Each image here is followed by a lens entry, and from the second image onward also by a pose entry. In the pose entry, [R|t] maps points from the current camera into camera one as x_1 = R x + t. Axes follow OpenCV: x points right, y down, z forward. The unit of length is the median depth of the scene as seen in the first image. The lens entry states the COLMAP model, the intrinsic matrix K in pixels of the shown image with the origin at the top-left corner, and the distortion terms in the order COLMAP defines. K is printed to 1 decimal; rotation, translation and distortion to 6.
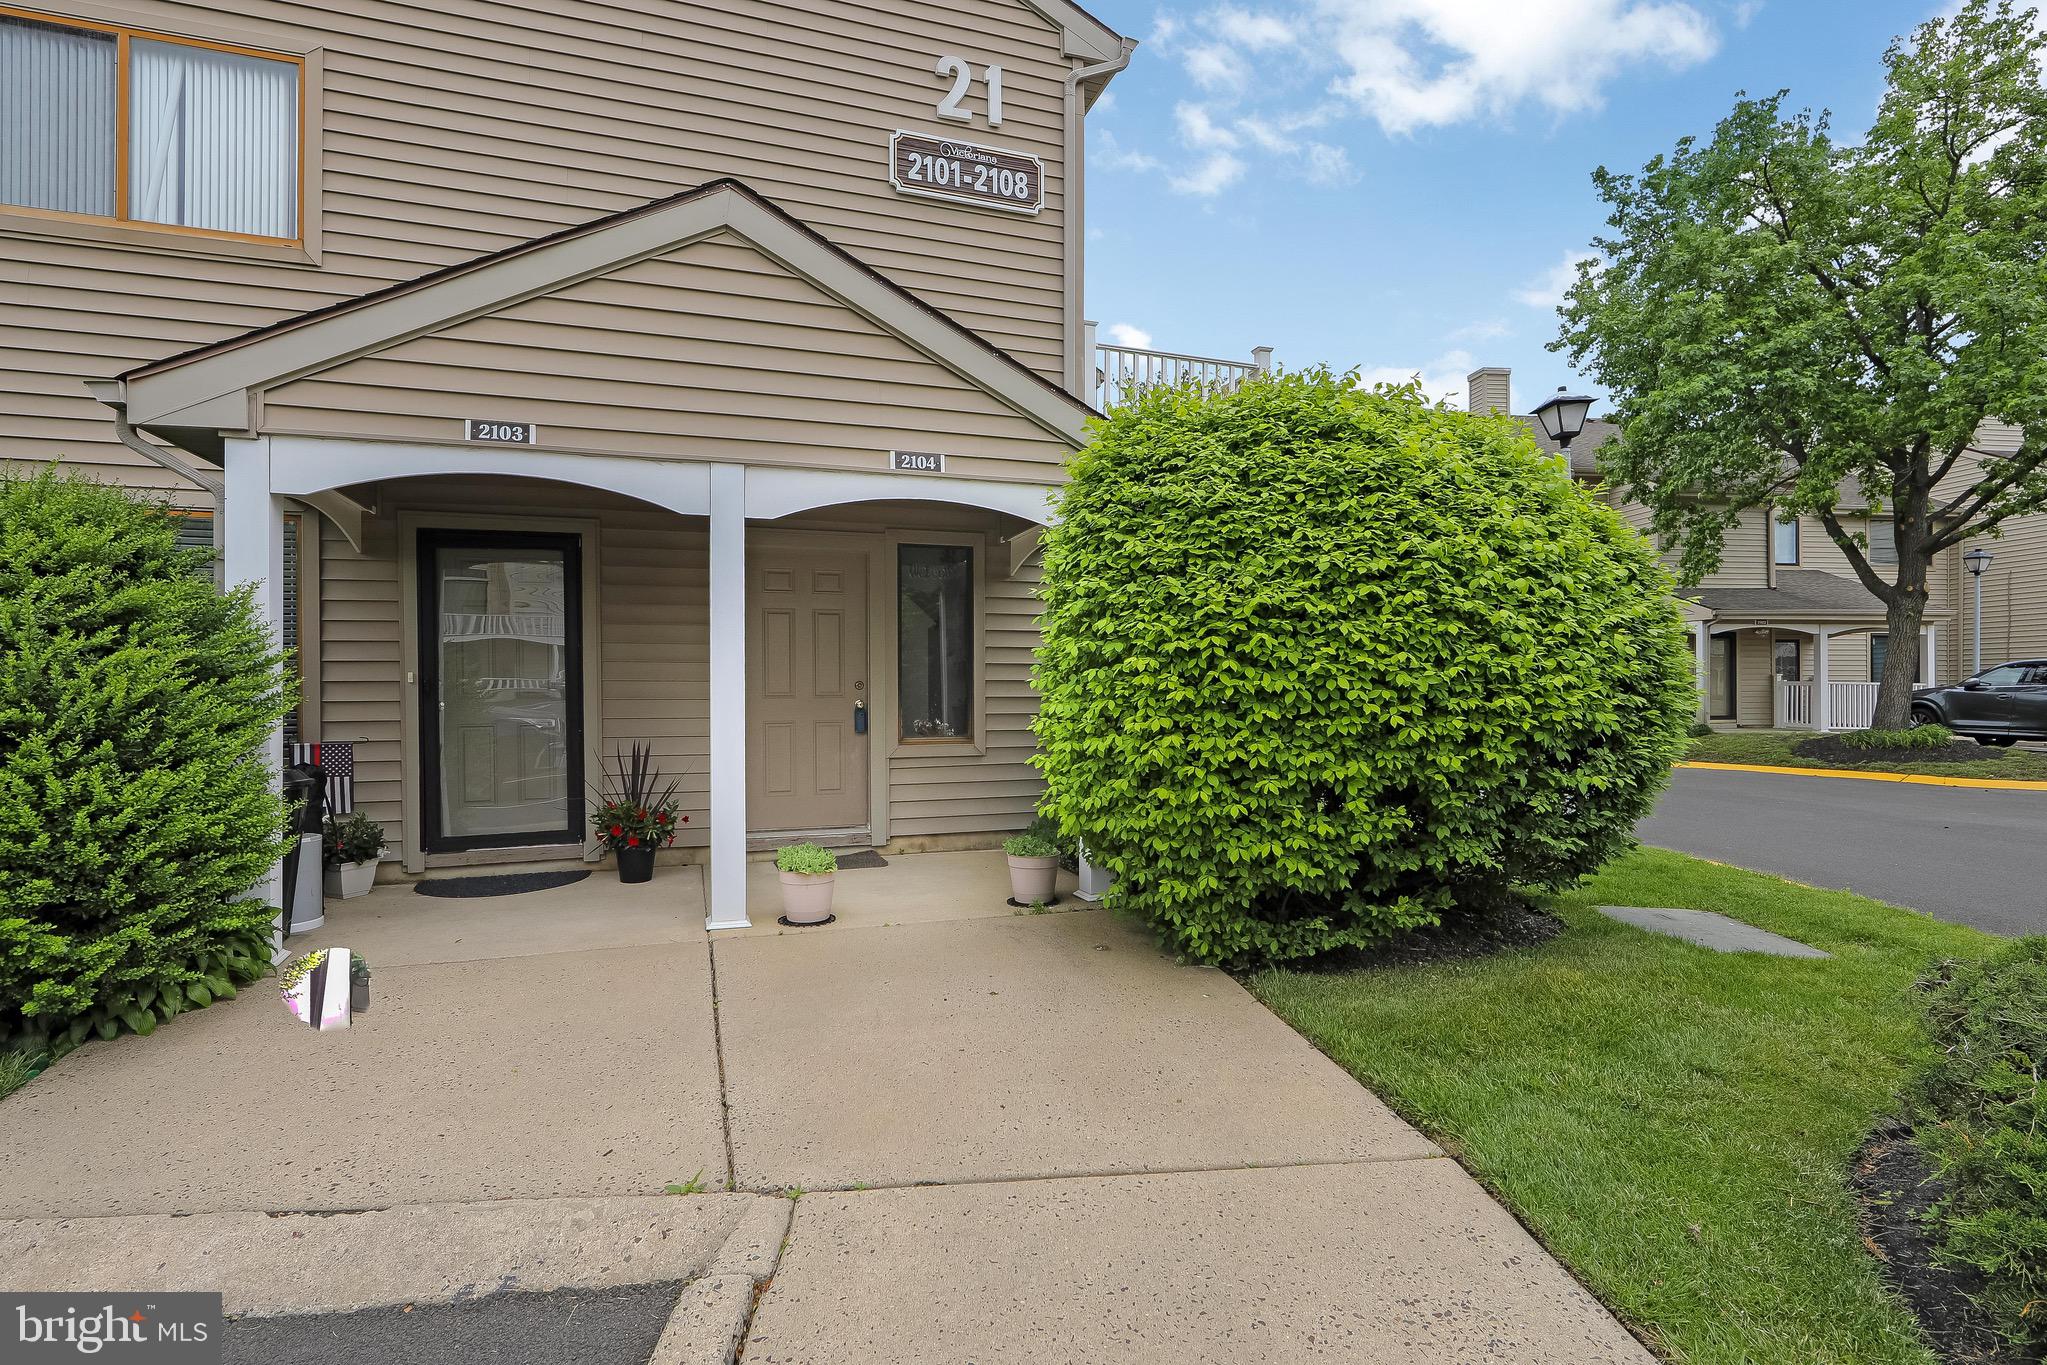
lens RADIAL K [[945.1, 0, 1020.8], [0, 945.1, 676.6], [0, 0, 1]] dist [-0.006913, 0.000033]
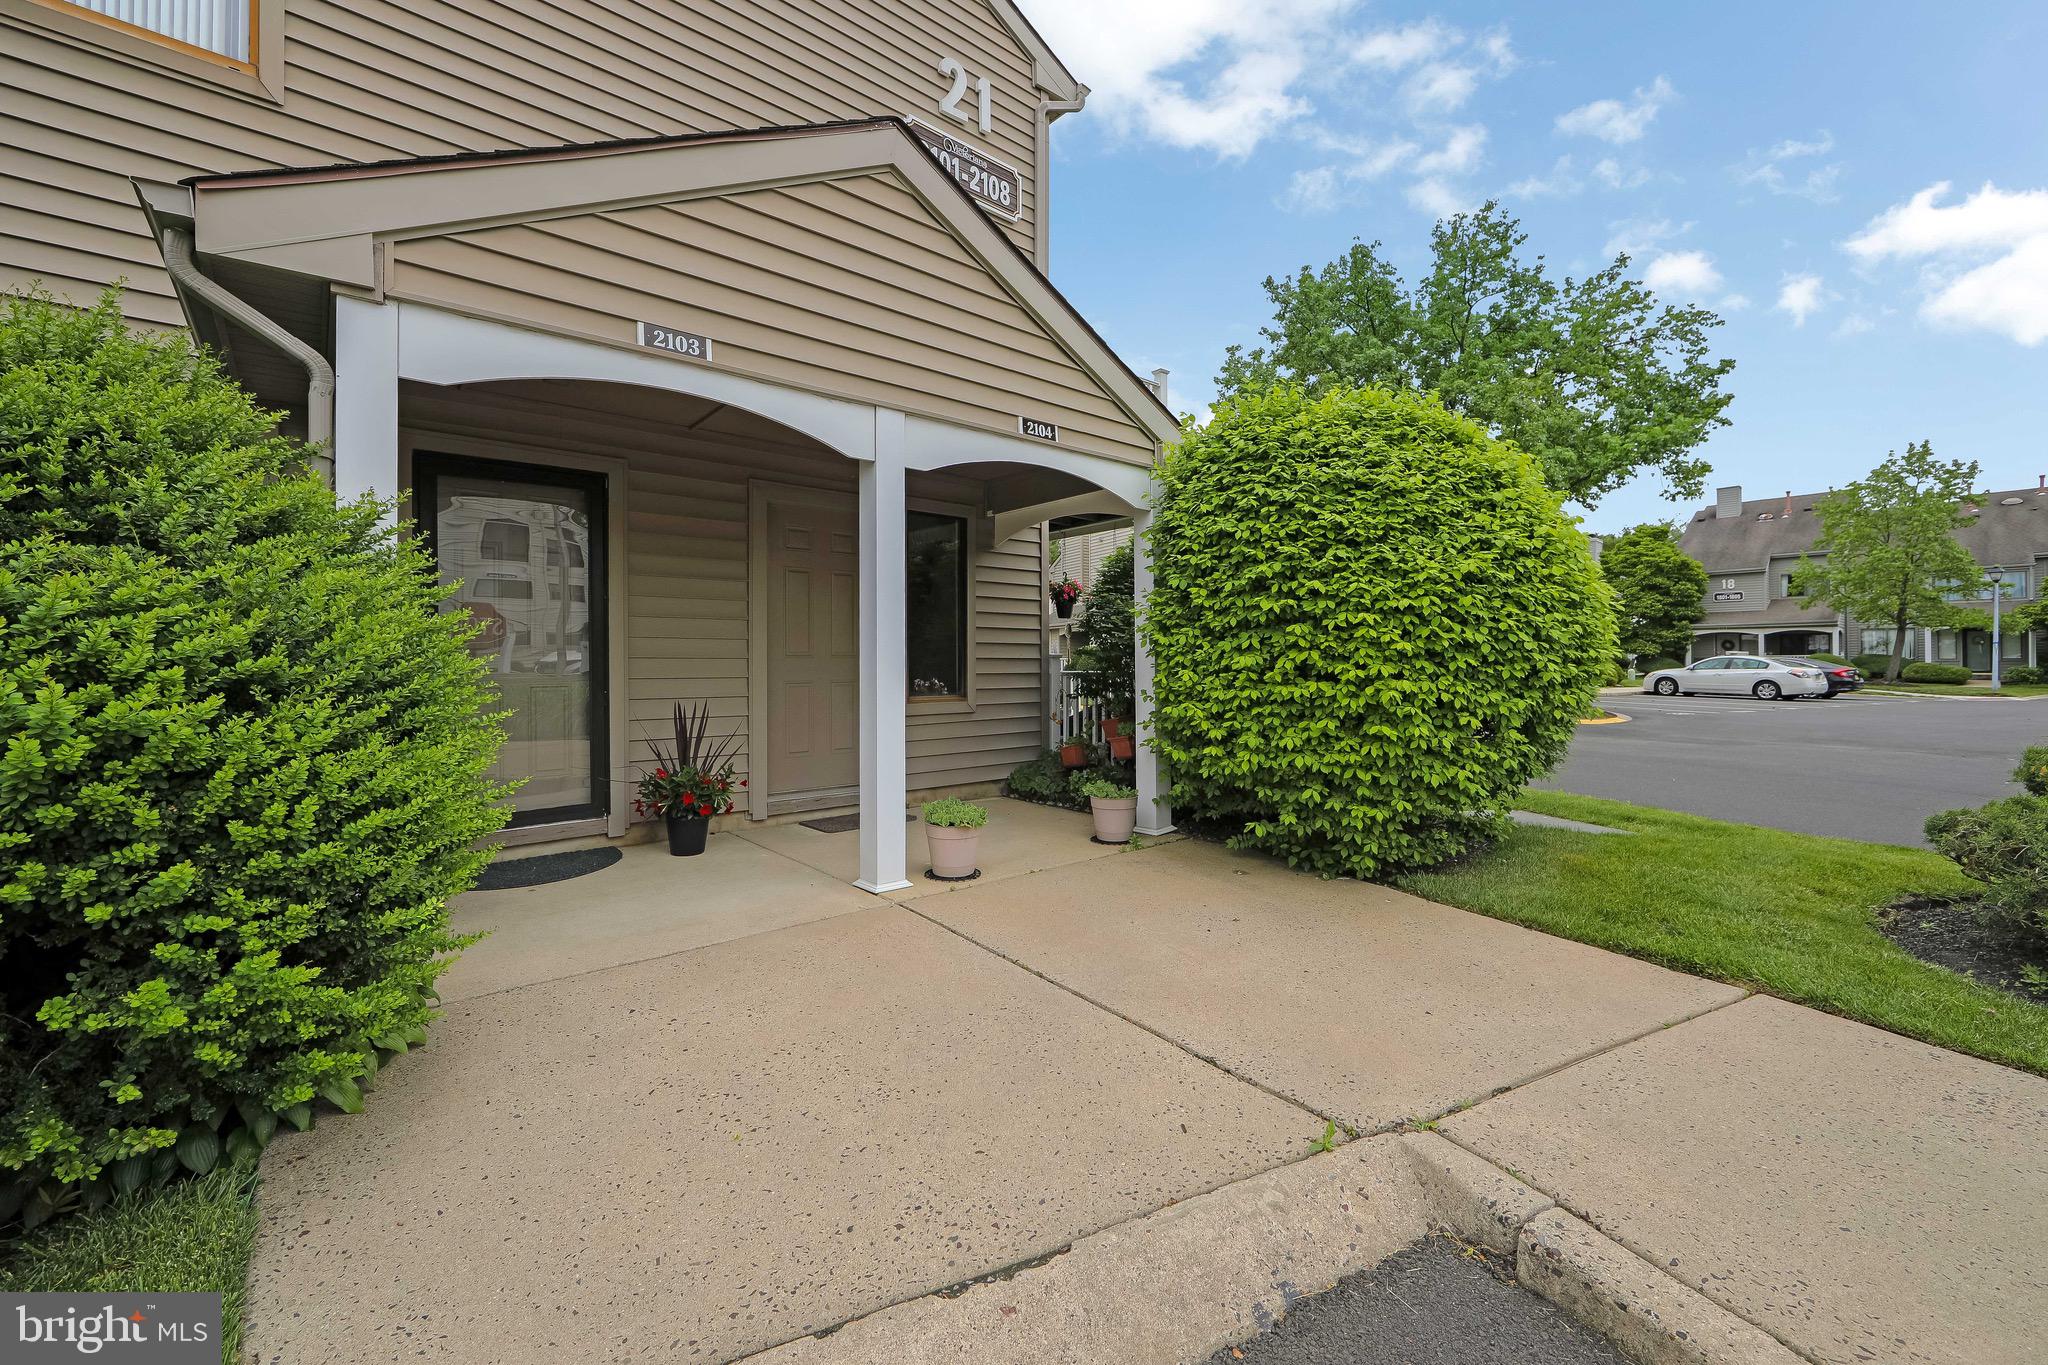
lens RADIAL K [[809.6, 0, 1027.6], [0, 809.6, 646.9], [0, 0, 1]] dist [-0.006810, 0.000611]
pose [[0.931692, 0.007021, 0.363181, -0.467639], [-0.004649, 0.999962, -0.007403, 0.022694], [-0.363219, 0.005209, 0.931689, 0.171753]]
